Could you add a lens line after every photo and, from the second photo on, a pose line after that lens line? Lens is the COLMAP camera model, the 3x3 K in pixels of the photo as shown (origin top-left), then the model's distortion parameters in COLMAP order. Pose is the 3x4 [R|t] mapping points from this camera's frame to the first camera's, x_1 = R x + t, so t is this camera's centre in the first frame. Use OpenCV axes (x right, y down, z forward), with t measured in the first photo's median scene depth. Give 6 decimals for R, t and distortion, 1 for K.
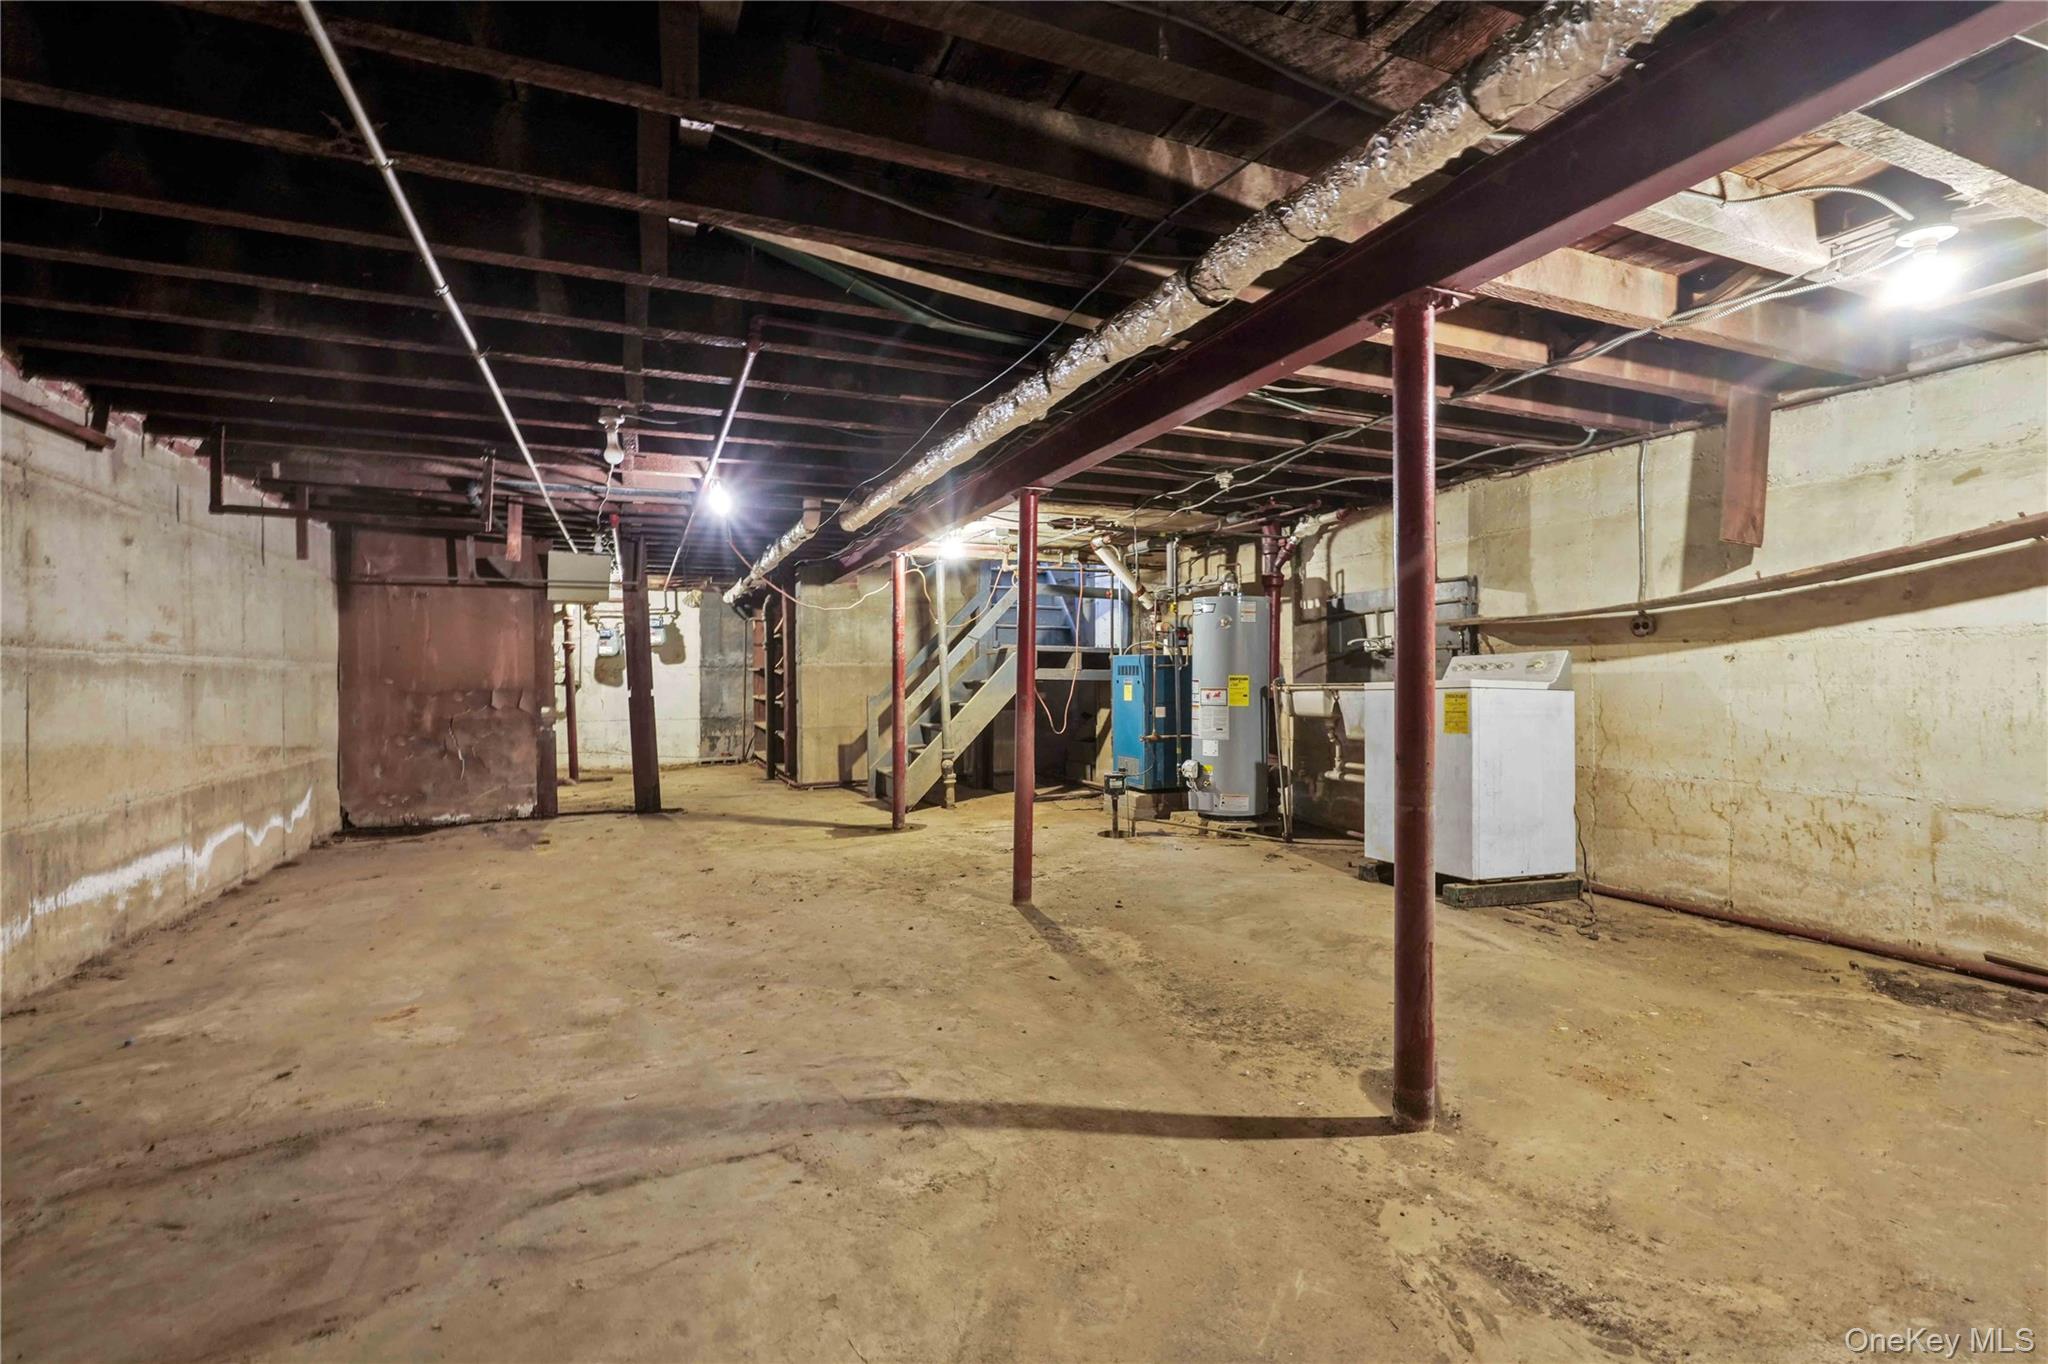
lens RADIAL K [[912.5, 0, 1026.5], [0, 912.5, 679.5], [0, 0, 1]] dist [0.005194, 0.000648]
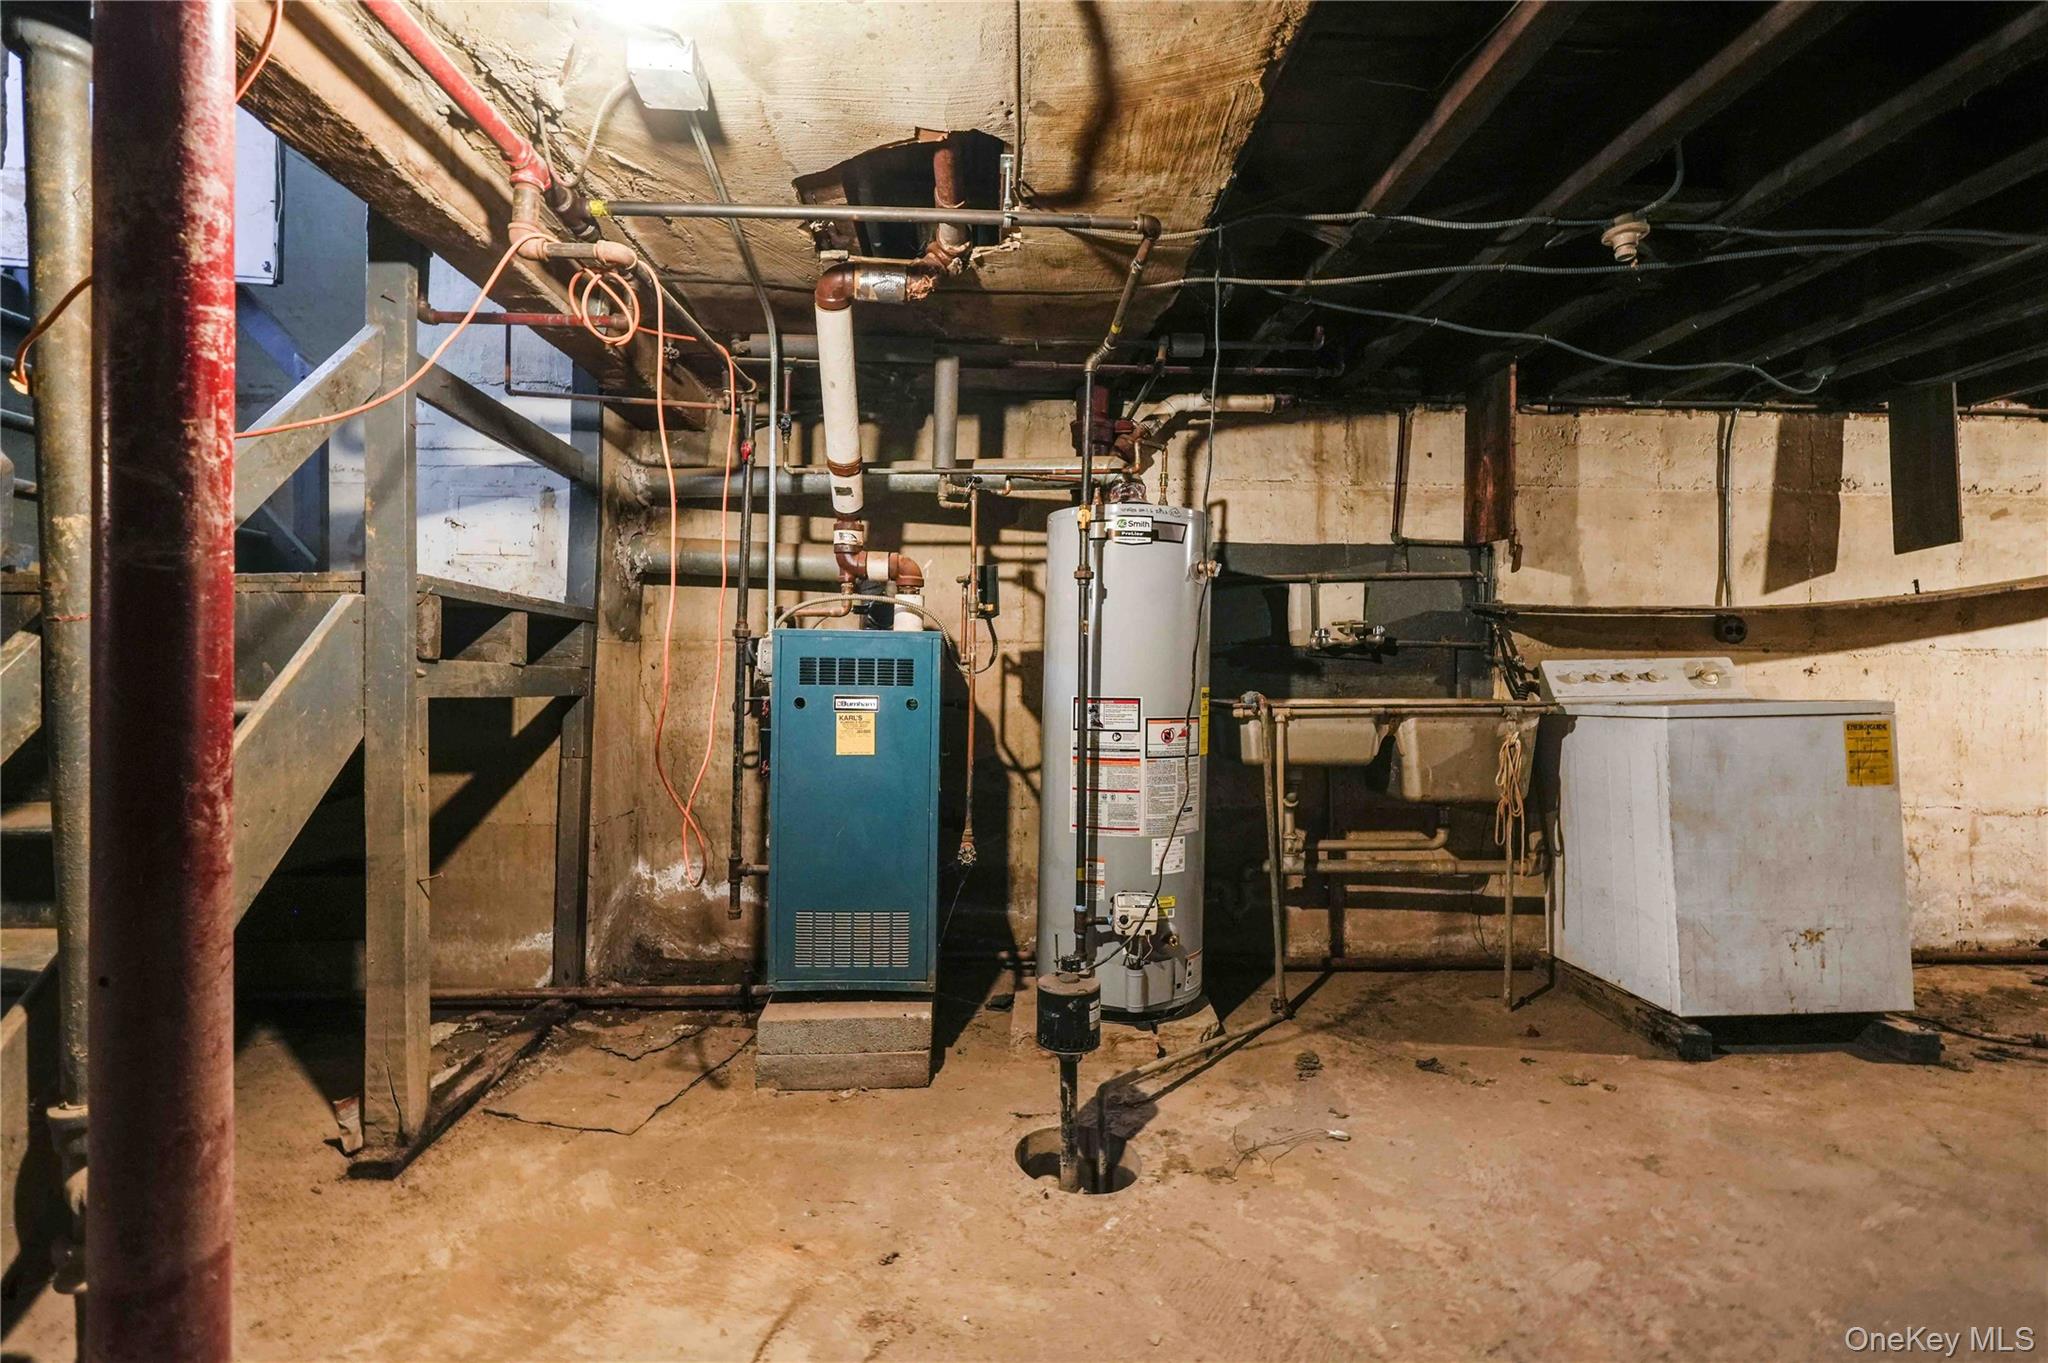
lens RADIAL K [[912.5, 0, 1031.4], [0, 912.5, 654.1], [0, 0, 1]] dist [0.005194, 0.000648]
pose [[0.347305, 0.023957, 0.937446, -0.402881], [-0.005055, 0.999707, -0.023675, -0.016998], [-0.937739, 0.003484, 0.347324, 1.597389]]
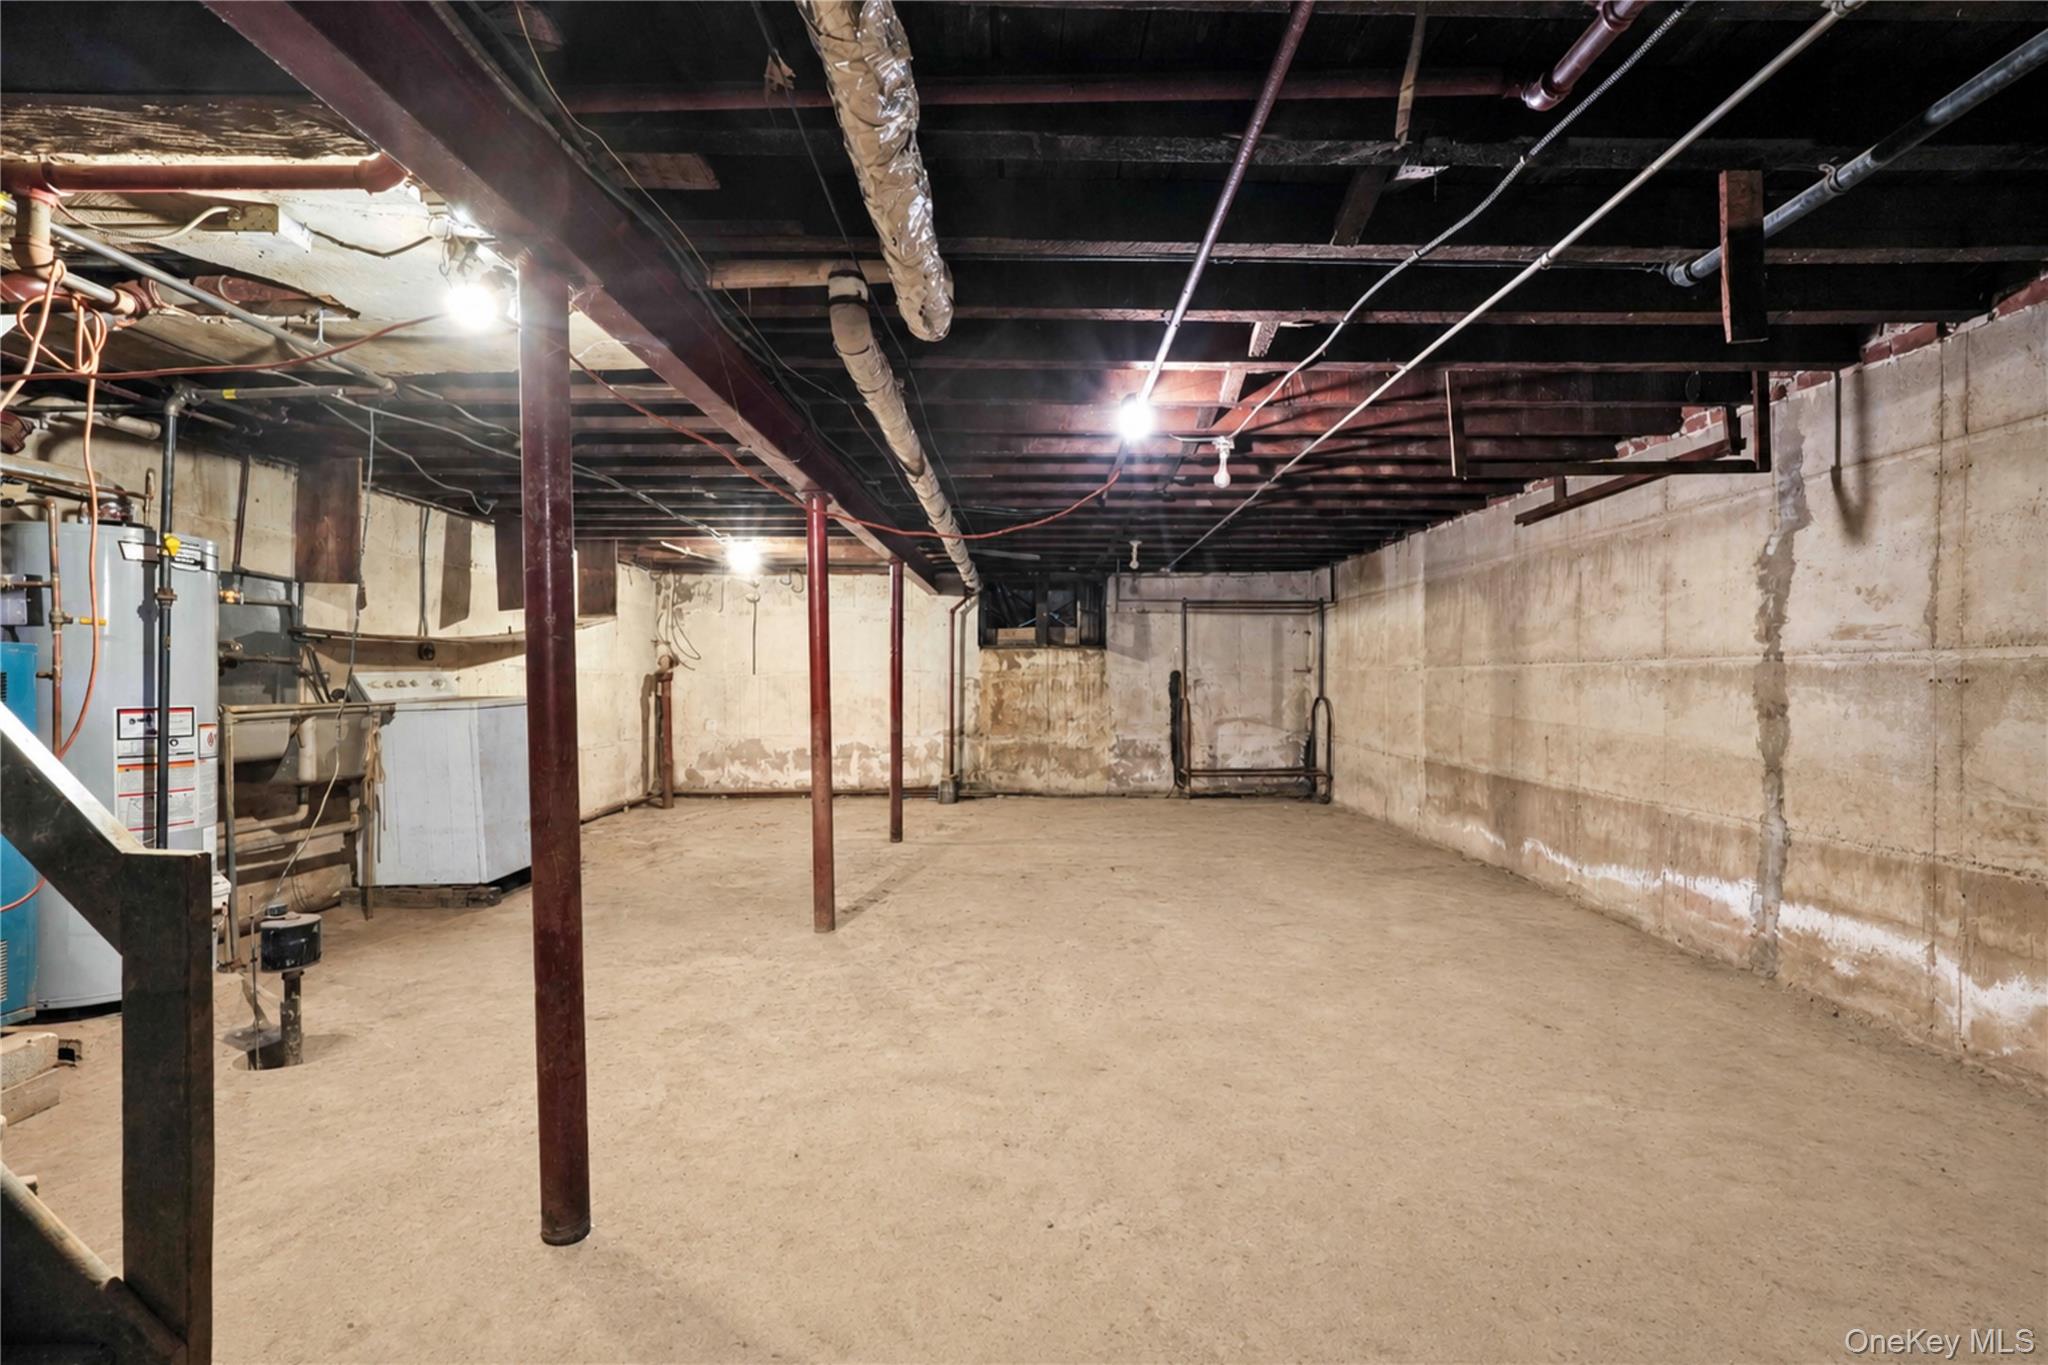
lens RADIAL K [[912.5, 0, 1031.4], [0, 912.5, 681.2], [0, 0, 1]] dist [0.005194, 0.000648]
pose [[-0.916447, 0.009312, 0.400048, -0.714278], [0.011242, 0.999934, 0.002476, -0.016630], [-0.399998, 0.006767, -0.916491, 2.216730]]
